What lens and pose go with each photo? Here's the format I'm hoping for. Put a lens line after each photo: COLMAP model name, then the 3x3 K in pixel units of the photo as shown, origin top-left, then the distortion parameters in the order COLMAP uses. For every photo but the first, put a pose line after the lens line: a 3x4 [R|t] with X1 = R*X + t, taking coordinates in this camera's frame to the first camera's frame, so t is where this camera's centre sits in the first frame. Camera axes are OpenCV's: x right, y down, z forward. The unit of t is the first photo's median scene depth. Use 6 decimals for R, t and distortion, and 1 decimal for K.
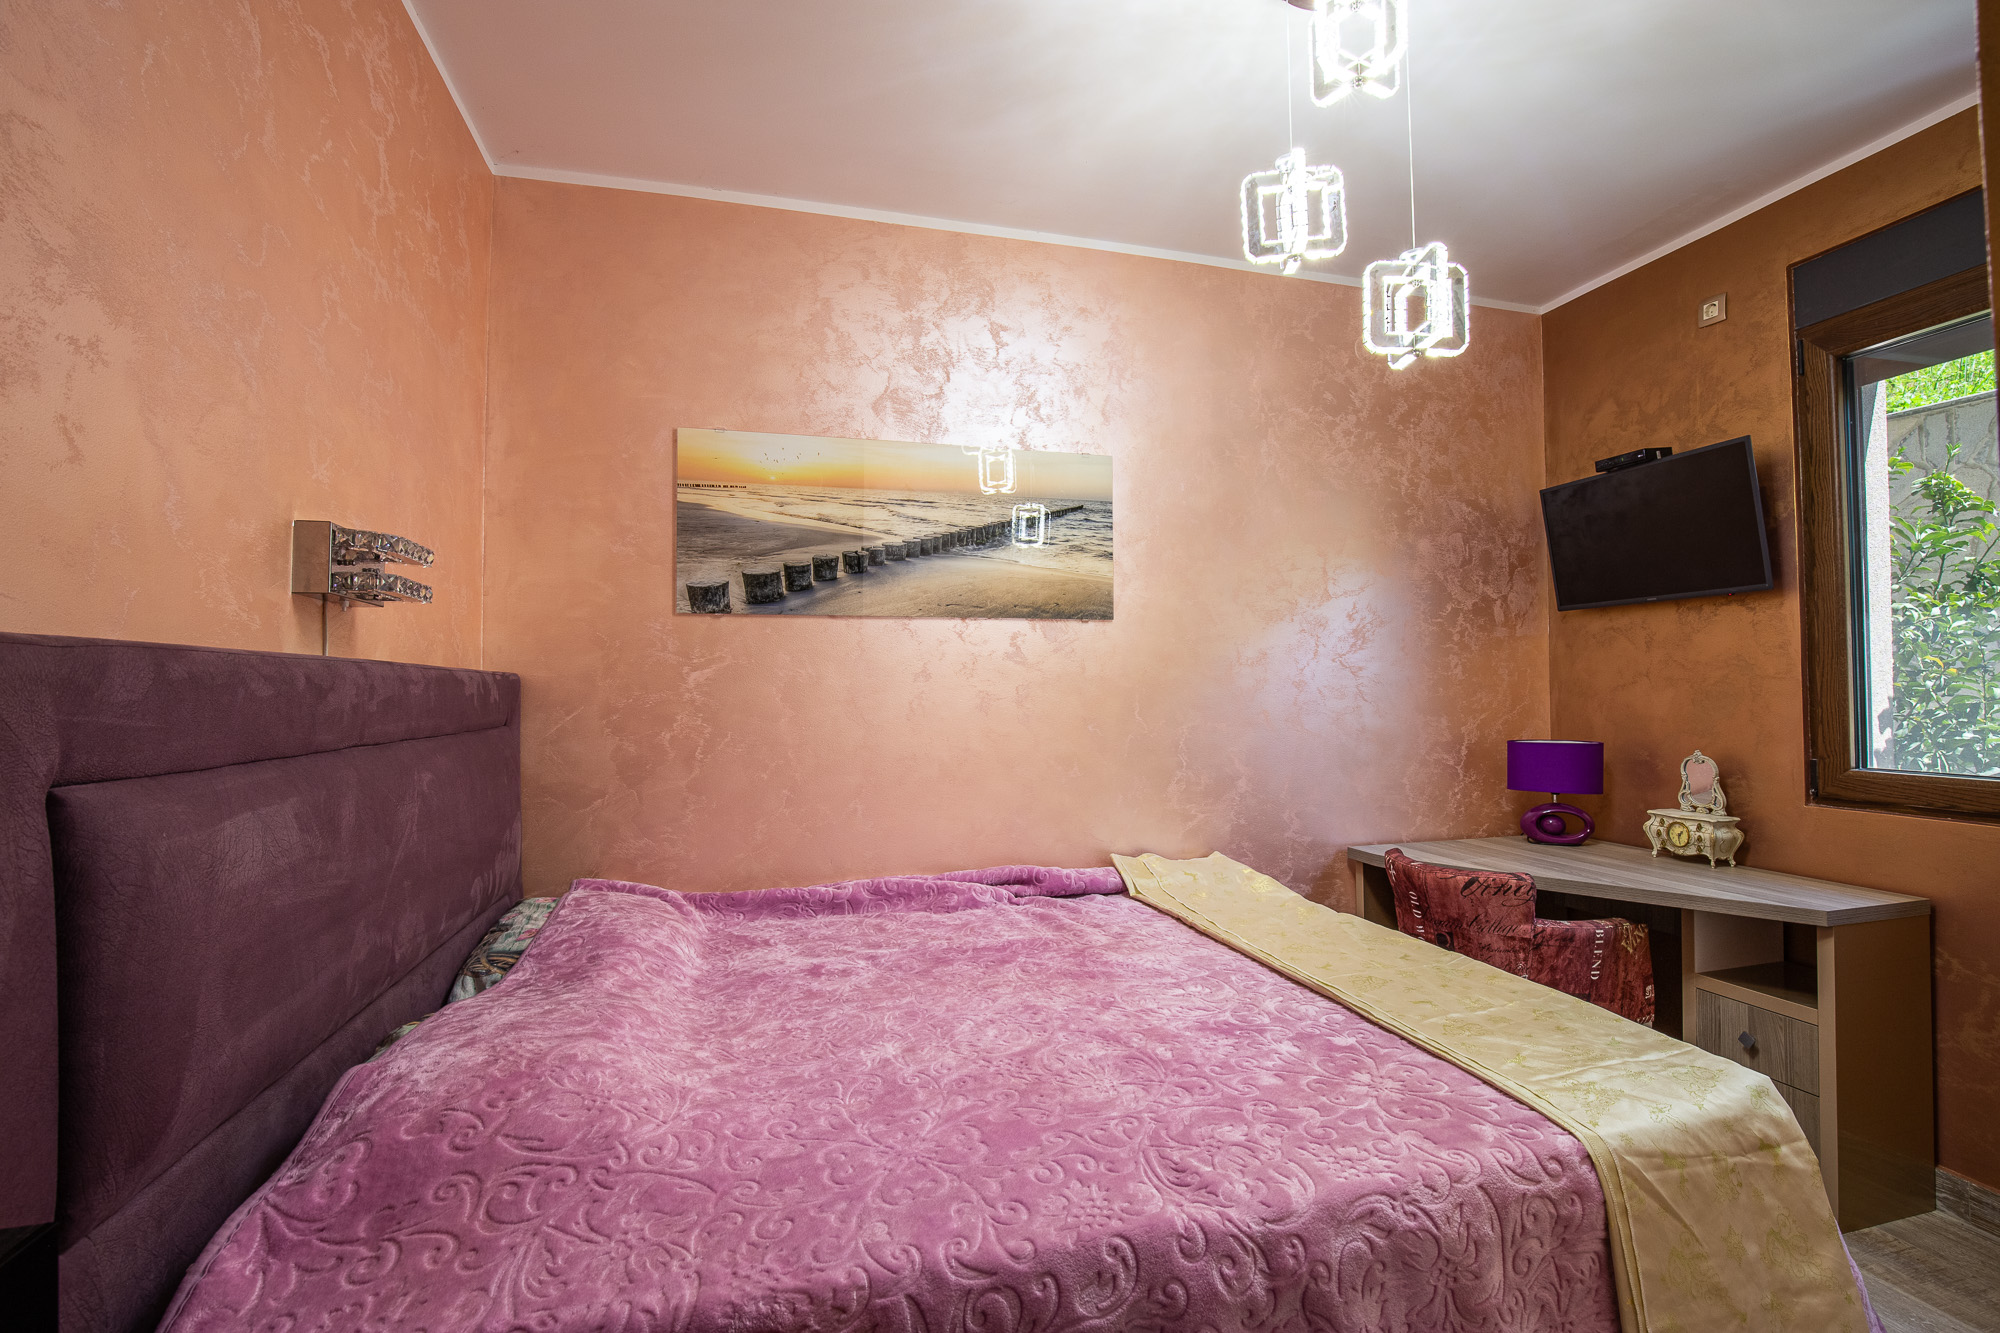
lens RADIAL K [[899.9, 0, 1001.5], [0, 899.9, 675.2], [0, 0, 1]] dist [0.008919, -0.001367]
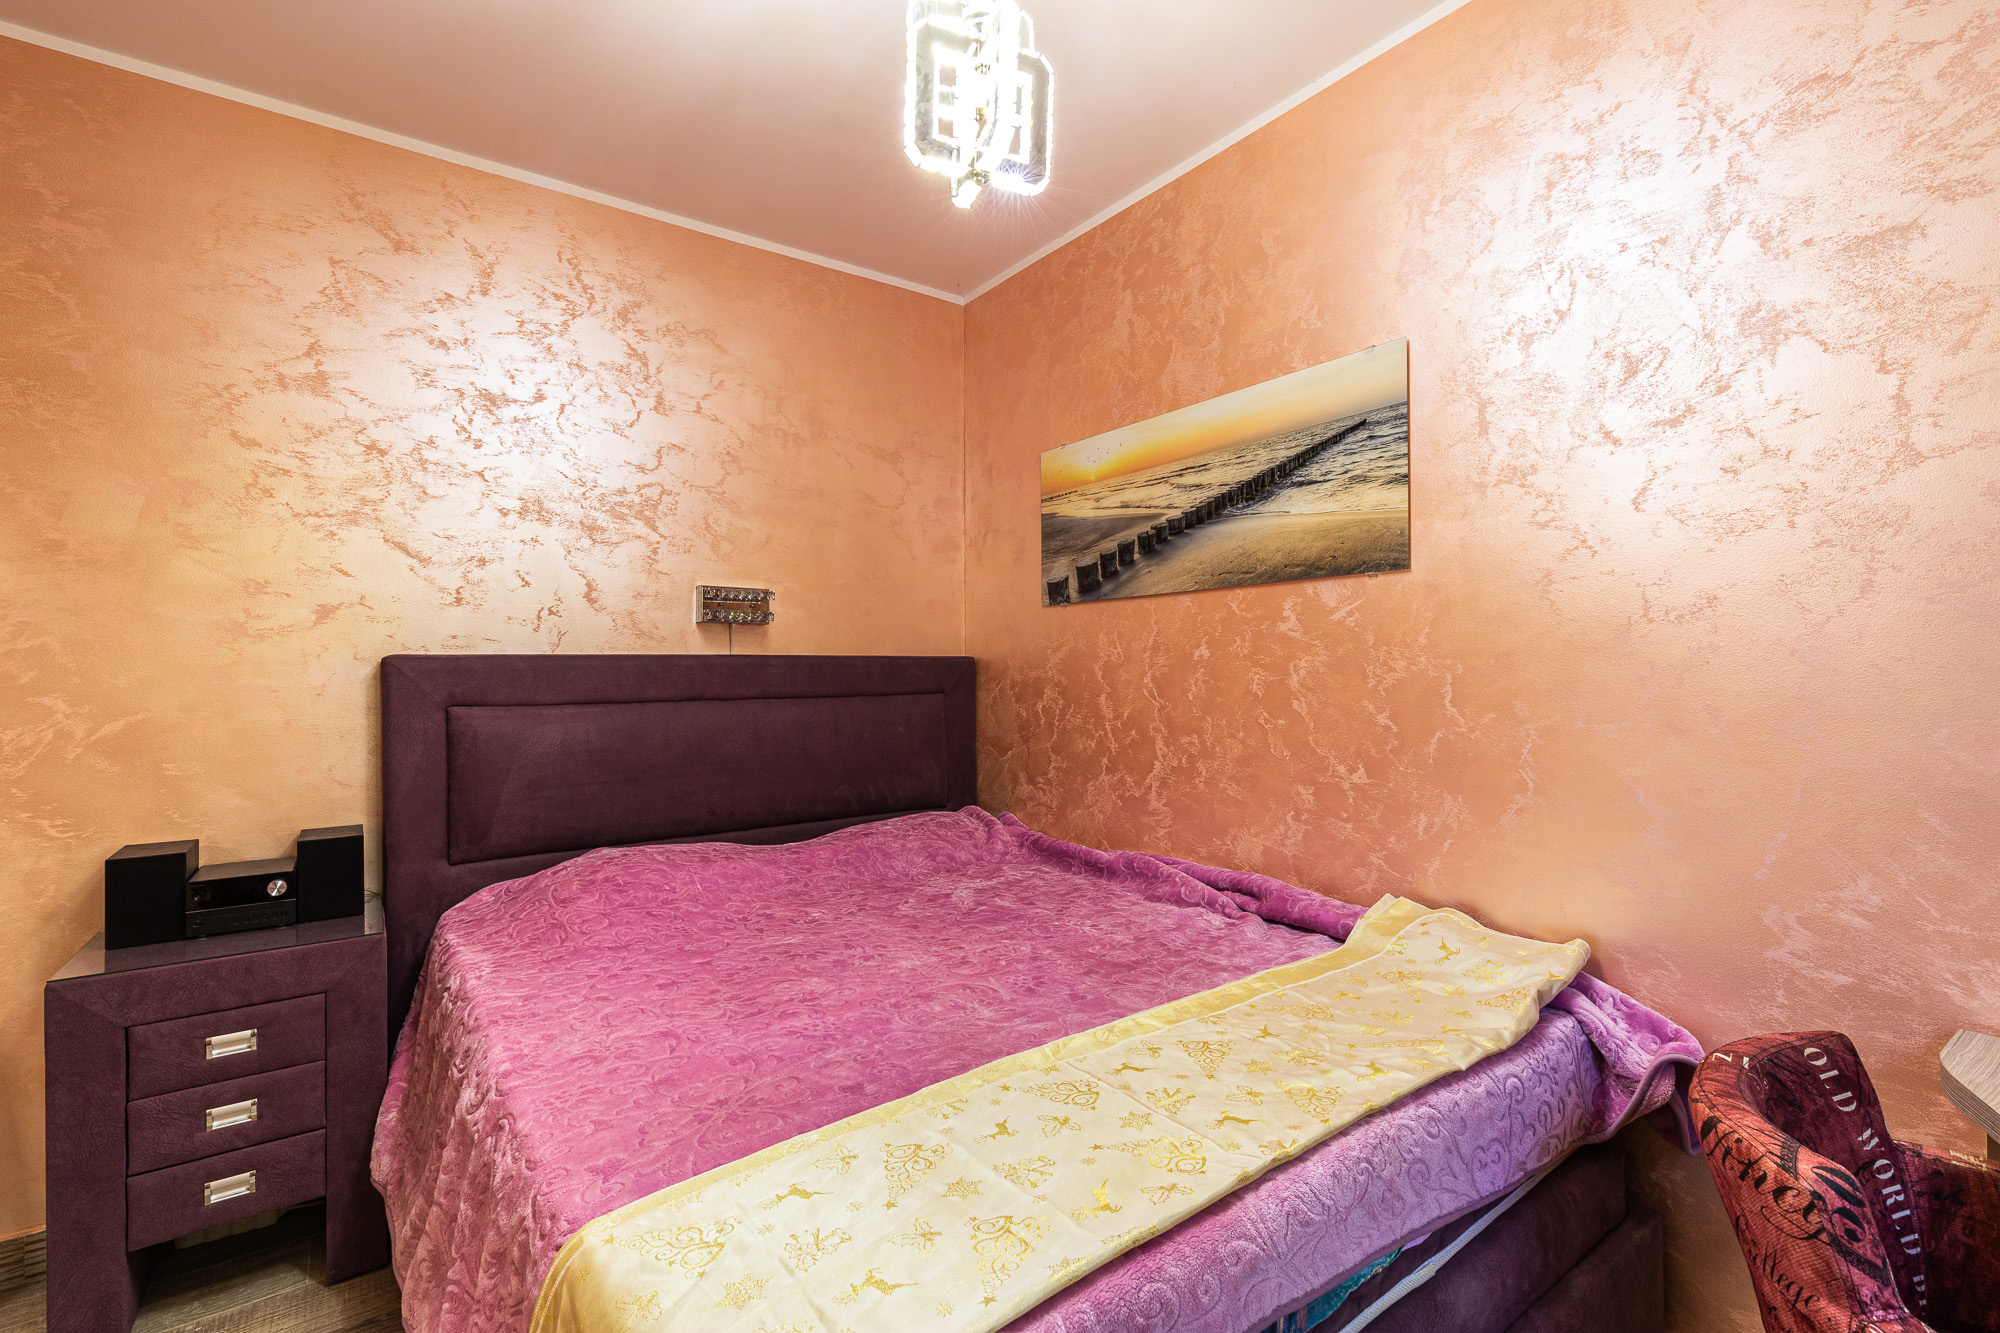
lens RADIAL K [[877.0, 0, 1010.8], [0, 877.0, 675.1], [0, 0, 1]] dist [0.019467, 0.000329]
pose [[0.380440, 0.006966, -0.924779, 0.709262], [0.019364, 0.999692, 0.015496, 0.006010], [0.924603, -0.023803, 0.380188, 0.486704]]
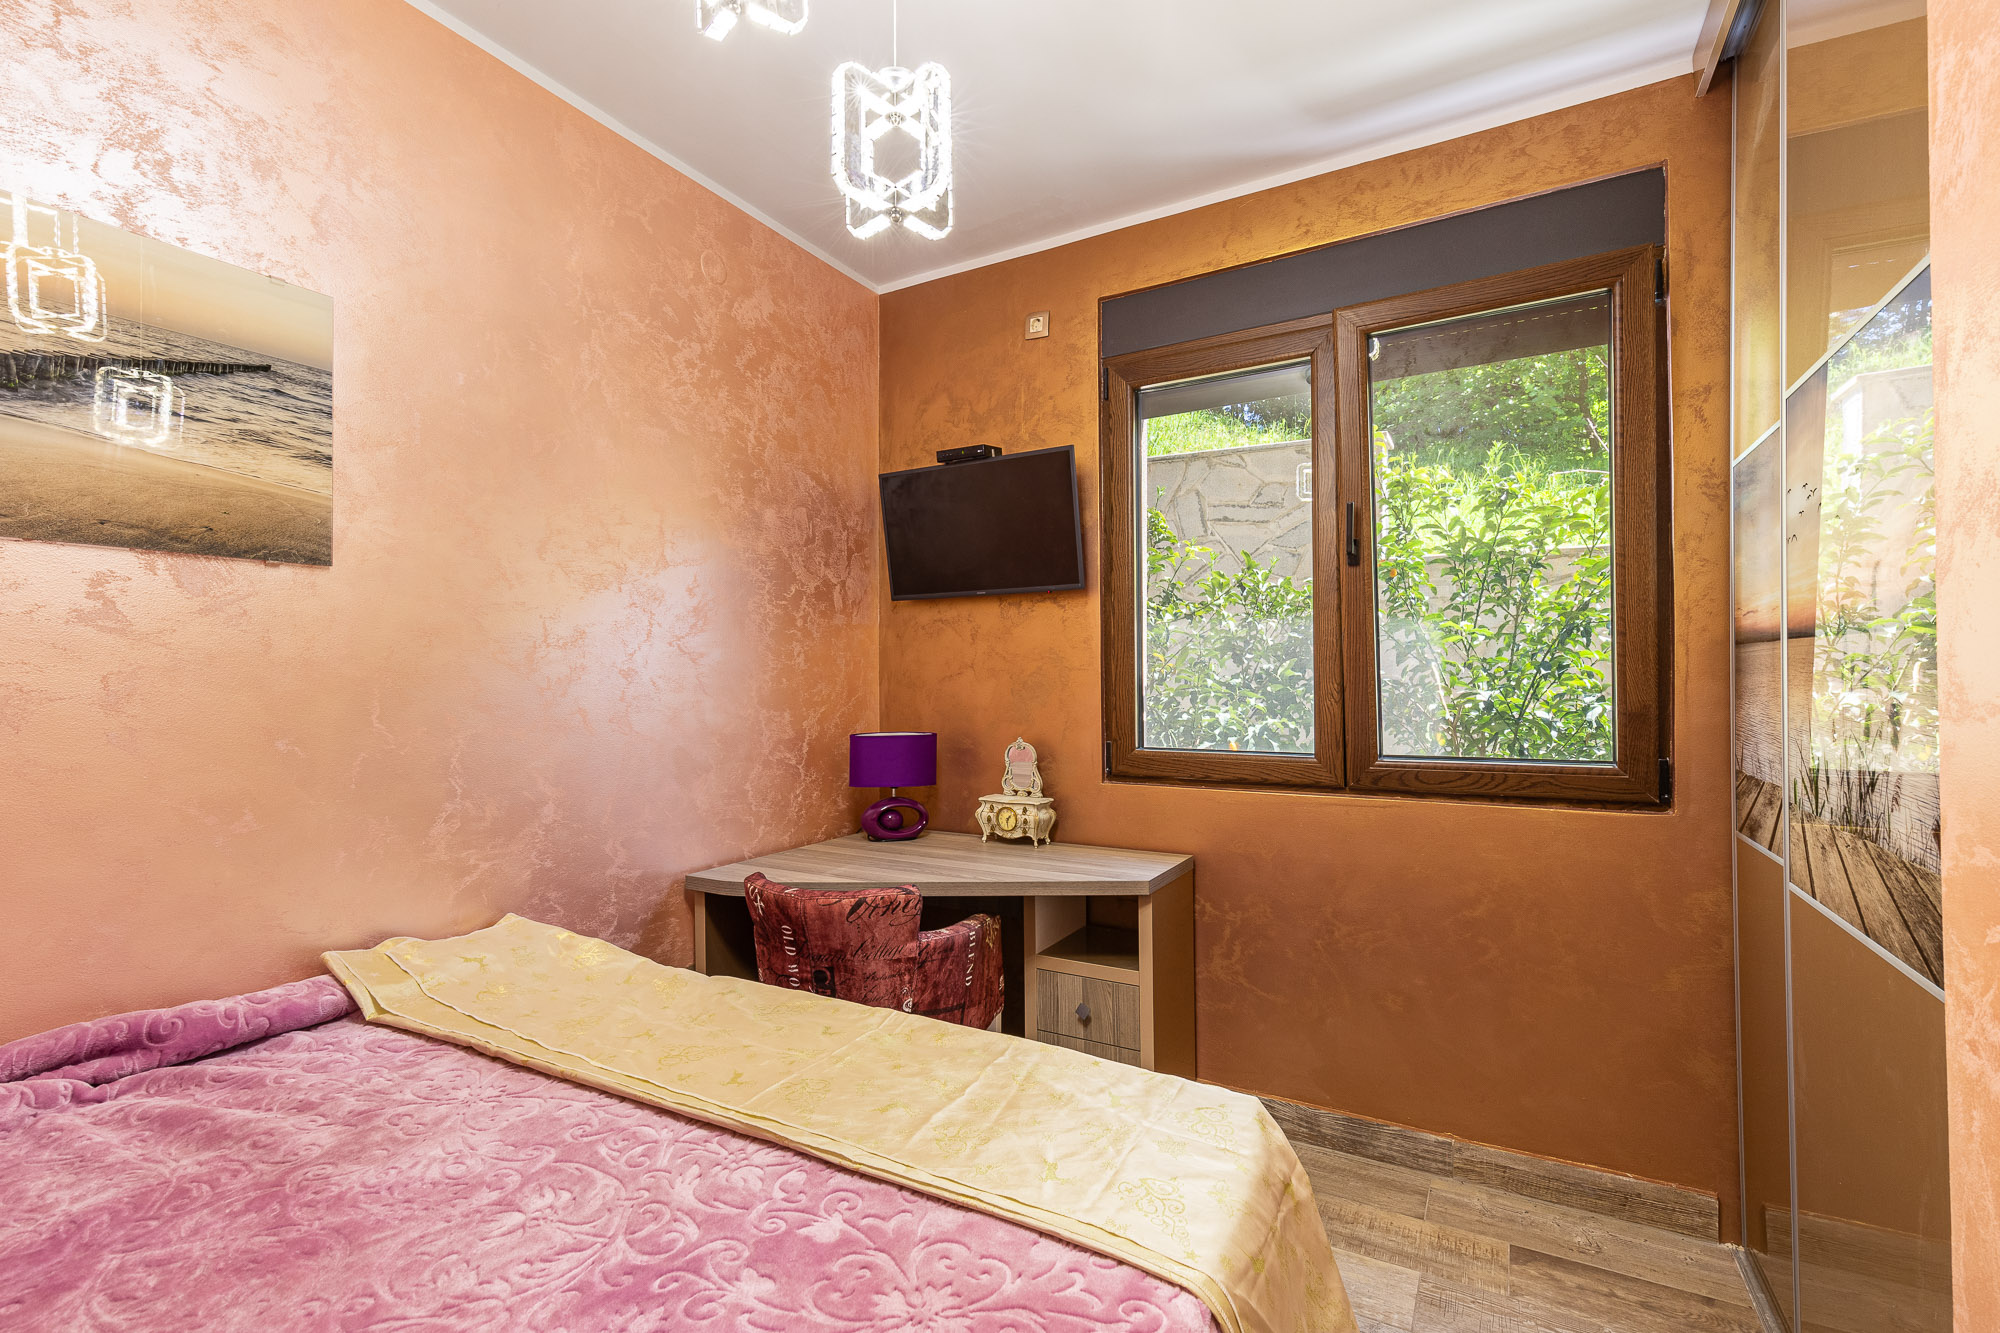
lens RADIAL K [[899.9, 0, 1012.6], [0, 899.9, 667.5], [0, 0, 1]] dist [0.008919, -0.001367]
pose [[0.692812, 0.010189, 0.721046, 0.002951], [-0.009956, 0.999940, -0.004565, 0.005745], [-0.721049, -0.004016, 0.692872, 0.265522]]
